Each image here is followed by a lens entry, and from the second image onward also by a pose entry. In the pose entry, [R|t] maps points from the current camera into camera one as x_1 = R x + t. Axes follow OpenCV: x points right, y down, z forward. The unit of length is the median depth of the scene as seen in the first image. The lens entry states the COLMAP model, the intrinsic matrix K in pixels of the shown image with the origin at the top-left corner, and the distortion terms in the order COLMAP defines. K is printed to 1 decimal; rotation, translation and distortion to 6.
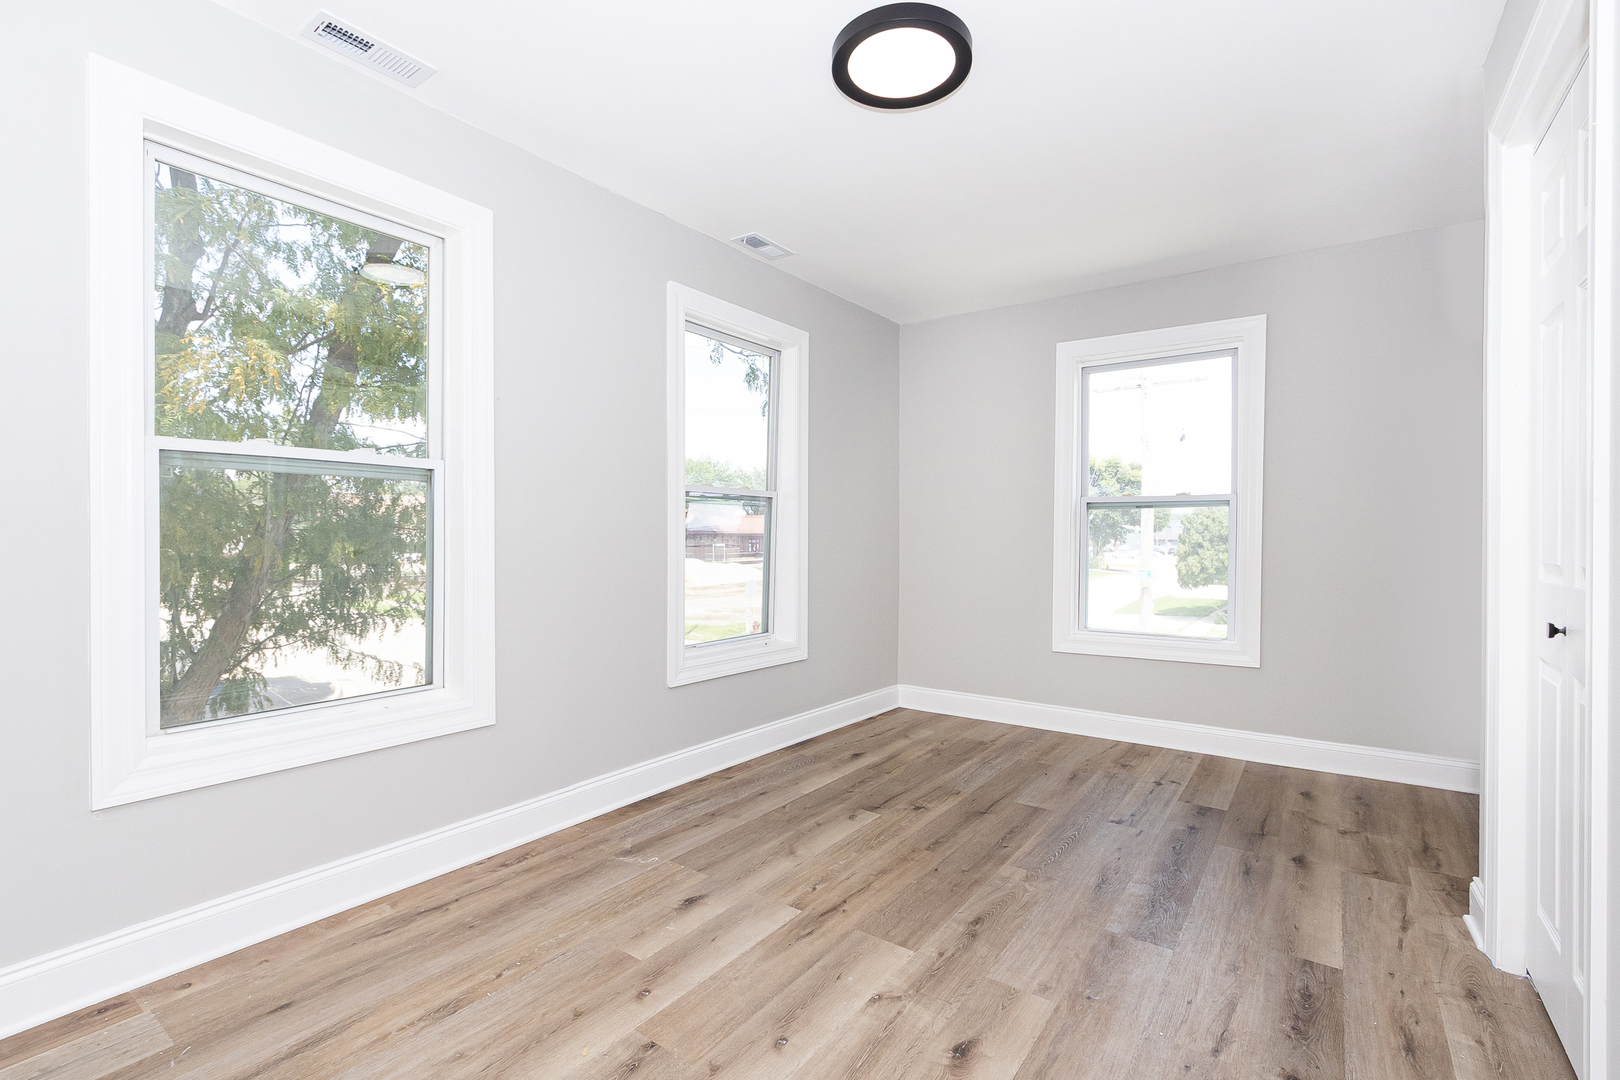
lens RADIAL K [[742.8, 0, 800.4], [0, 742.8, 537.8], [0, 0, 1]] dist [0.001984, -0.000561]
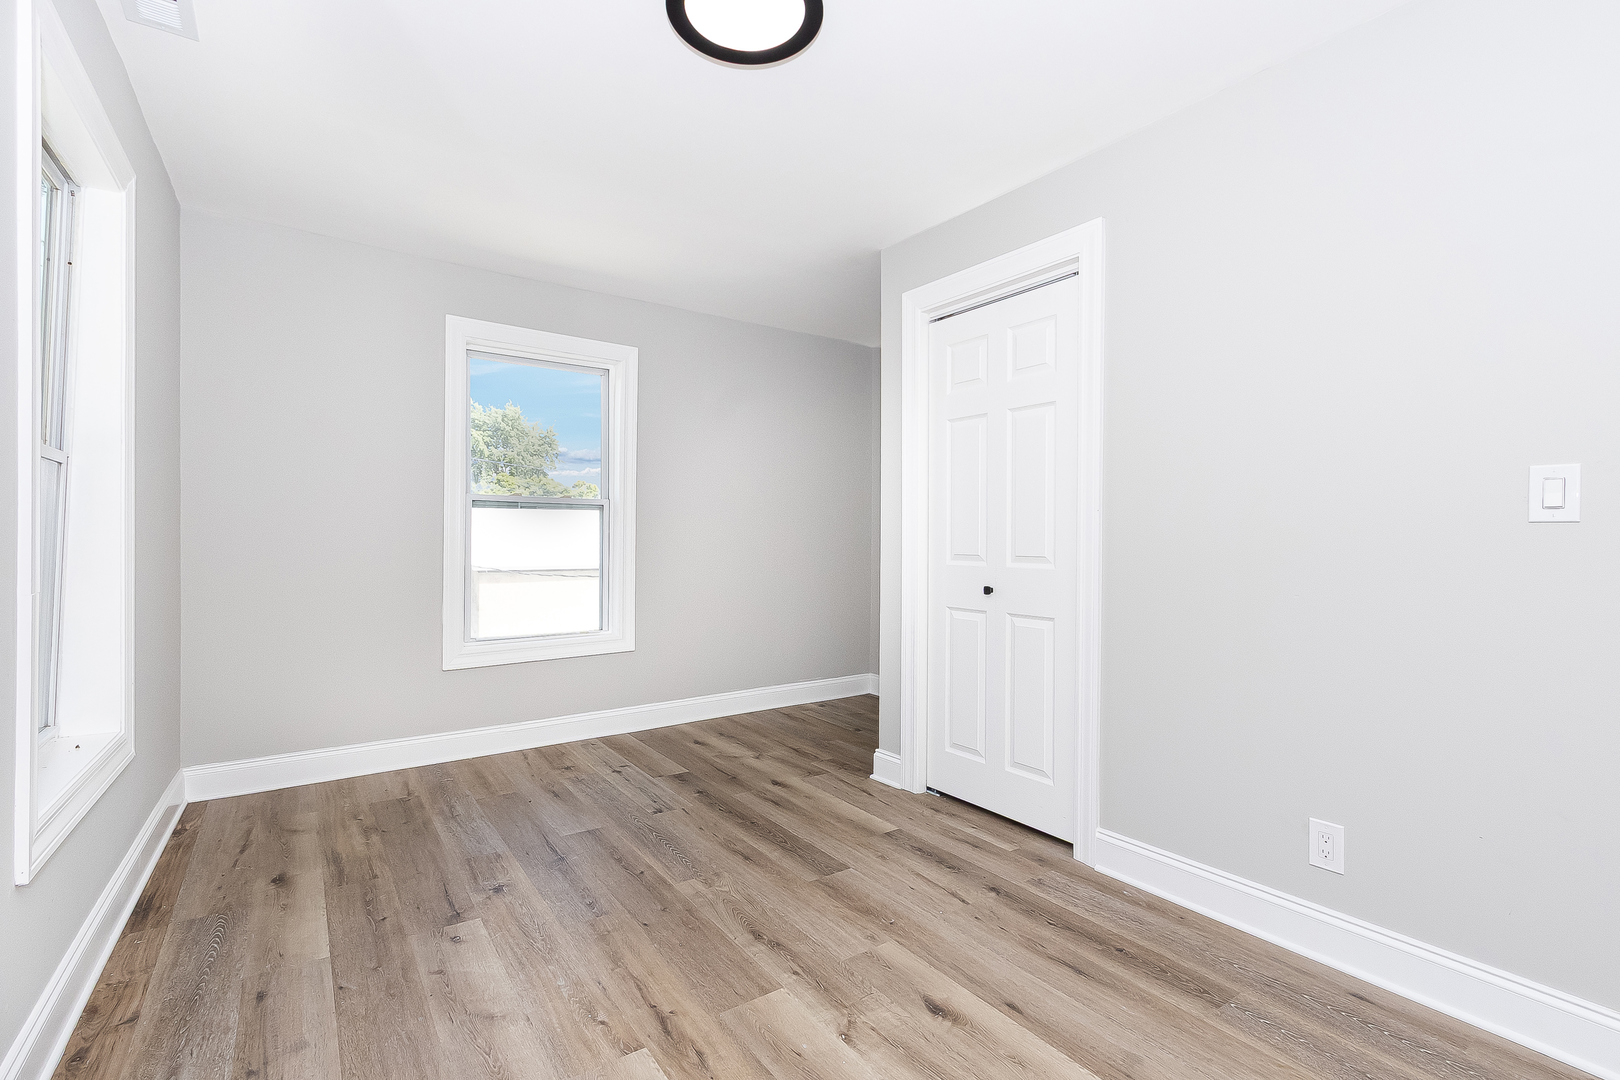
lens RADIAL K [[742.8, 0, 800.4], [0, 742.8, 537.8], [0, 0, 1]] dist [0.001984, -0.000561]
pose [[0.310678, -0.000724, 0.950515, -0.490374], [-0.002131, 0.999997, 0.001458, -0.005258], [-0.950513, -0.002478, 0.310675, 0.468404]]
